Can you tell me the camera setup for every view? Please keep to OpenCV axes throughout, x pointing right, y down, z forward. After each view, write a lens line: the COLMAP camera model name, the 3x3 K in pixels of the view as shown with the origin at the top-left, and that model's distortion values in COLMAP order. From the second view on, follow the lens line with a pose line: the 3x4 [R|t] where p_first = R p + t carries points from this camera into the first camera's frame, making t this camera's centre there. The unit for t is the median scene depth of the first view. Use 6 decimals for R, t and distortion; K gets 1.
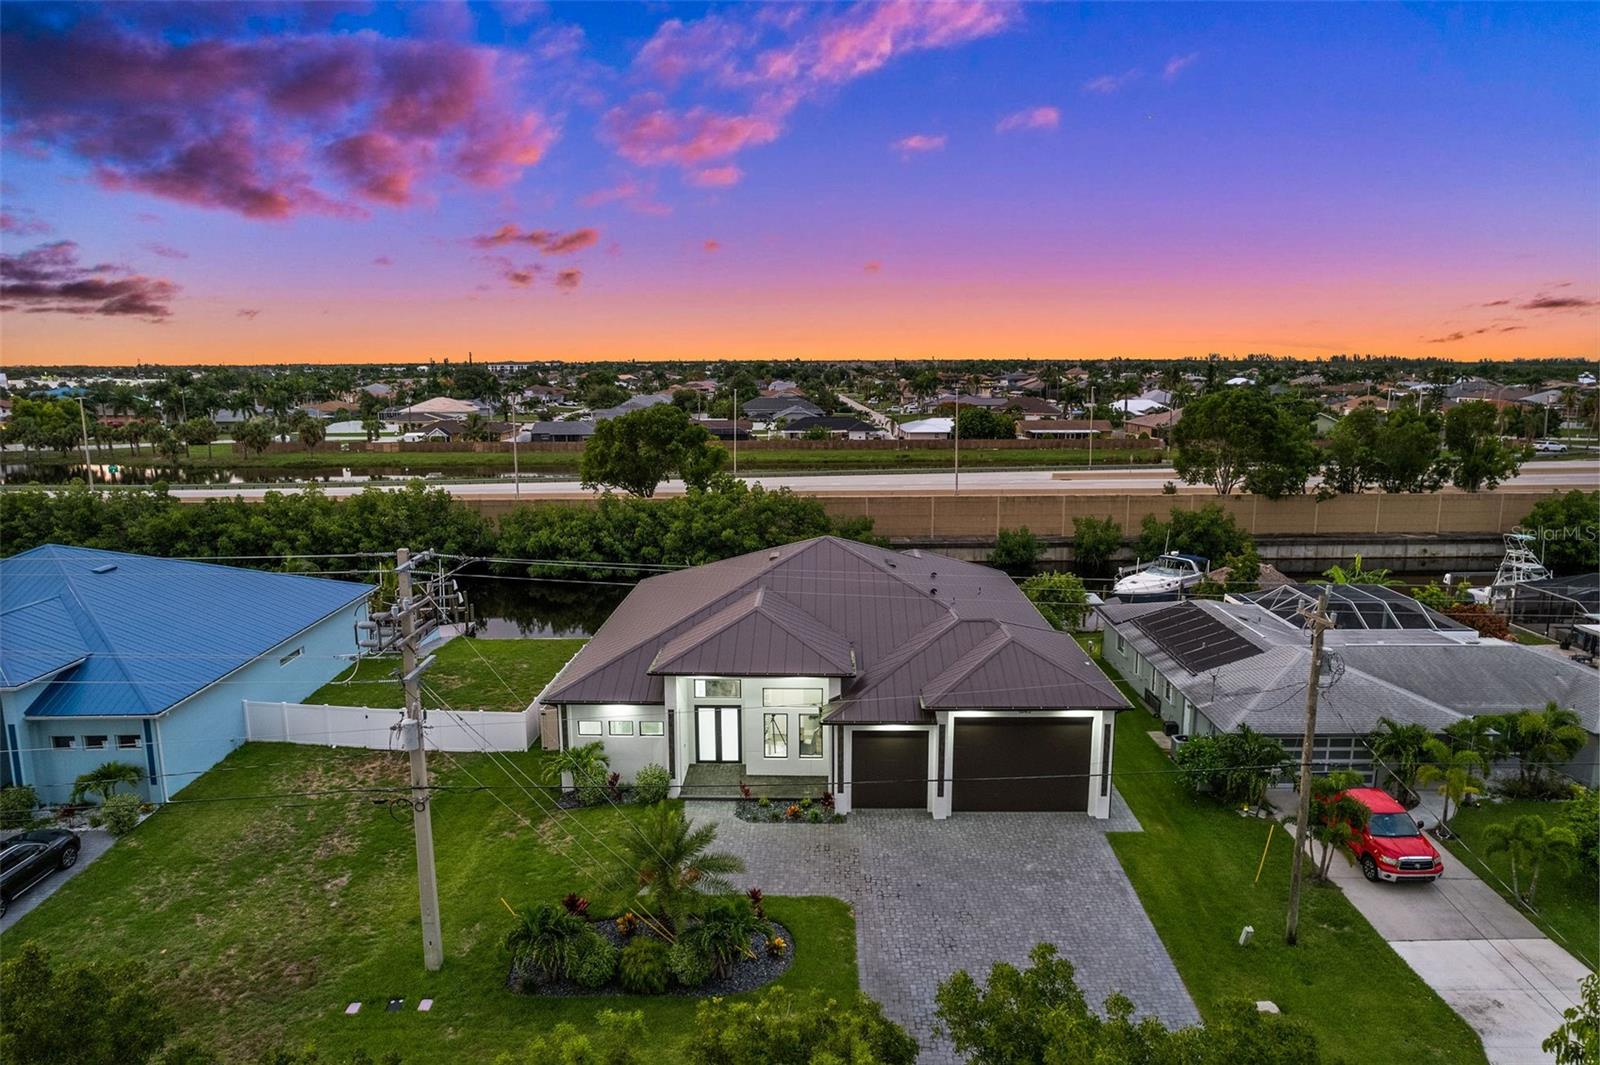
lens RADIAL K [[1076.4, 0, 803.3], [0, 1076.4, 522.5], [0, 0, 1]] dist [-0.045797, 0.016067]
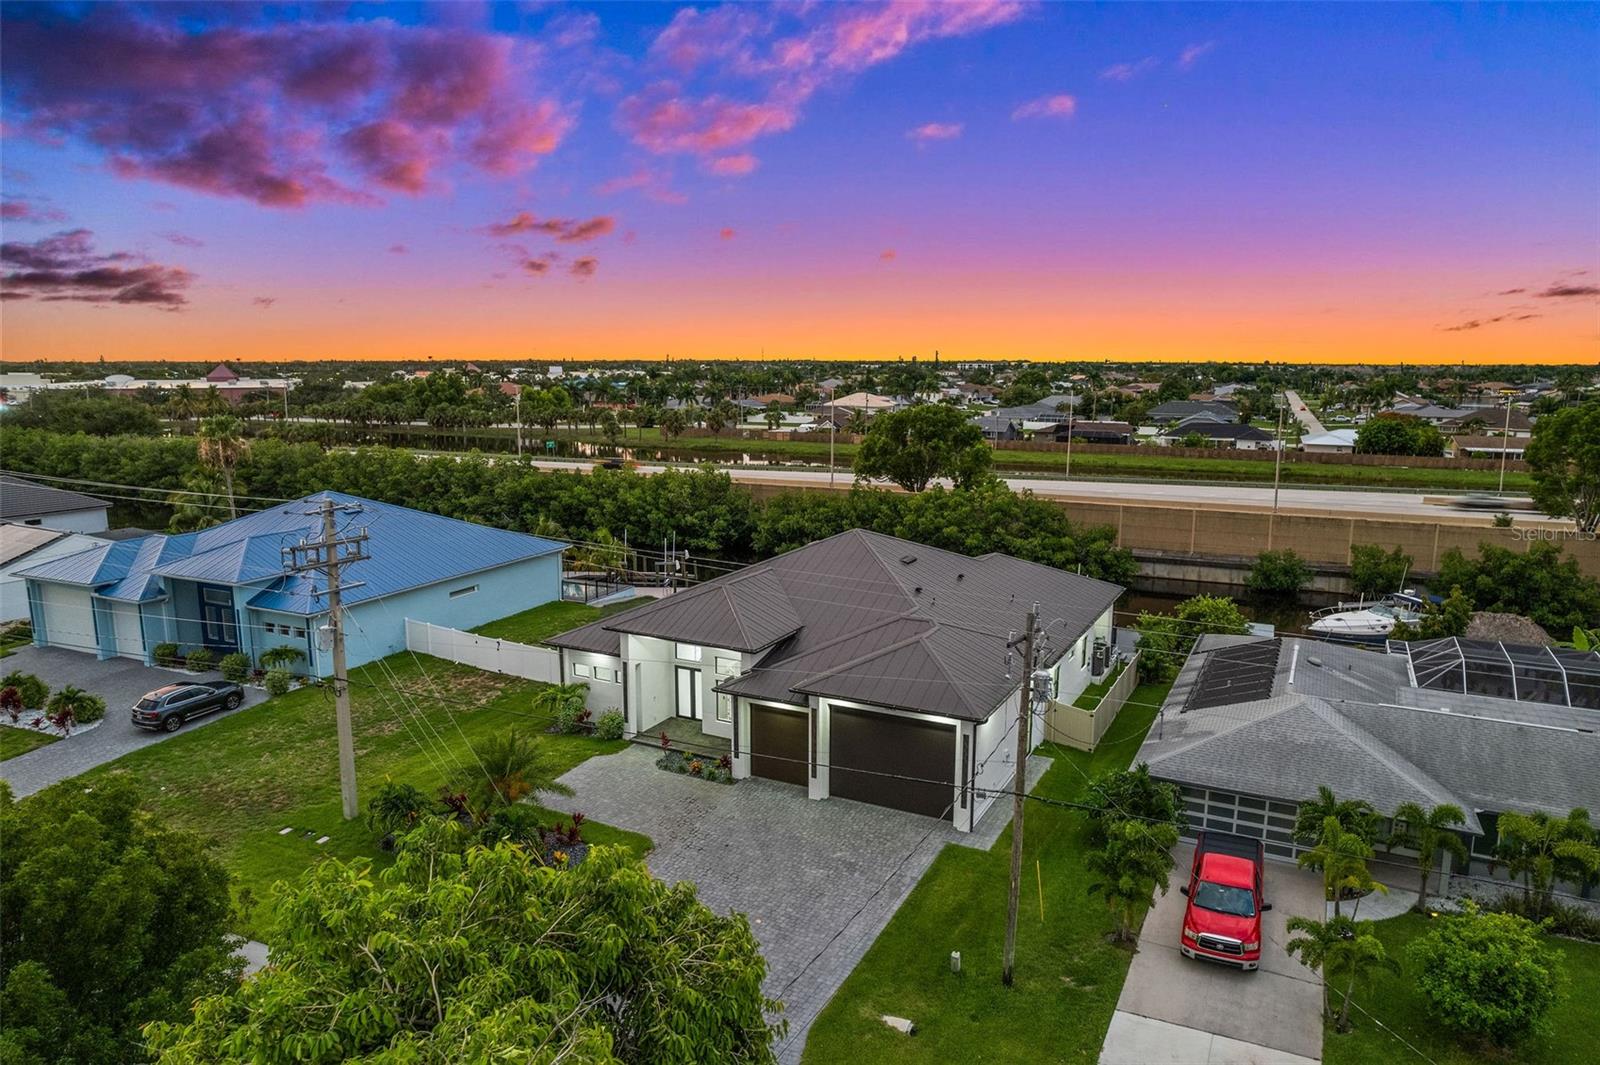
lens RADIAL K [[1076.4, 0, 793.1], [0, 1076.4, 532.7], [0, 0, 1]] dist [-0.045797, 0.016067]
pose [[0.886700, 0.078992, -0.455548, 0.261868], [-0.074686, 0.996828, 0.027479, -0.004488], [0.456274, 0.009657, 0.889787, 0.026065]]
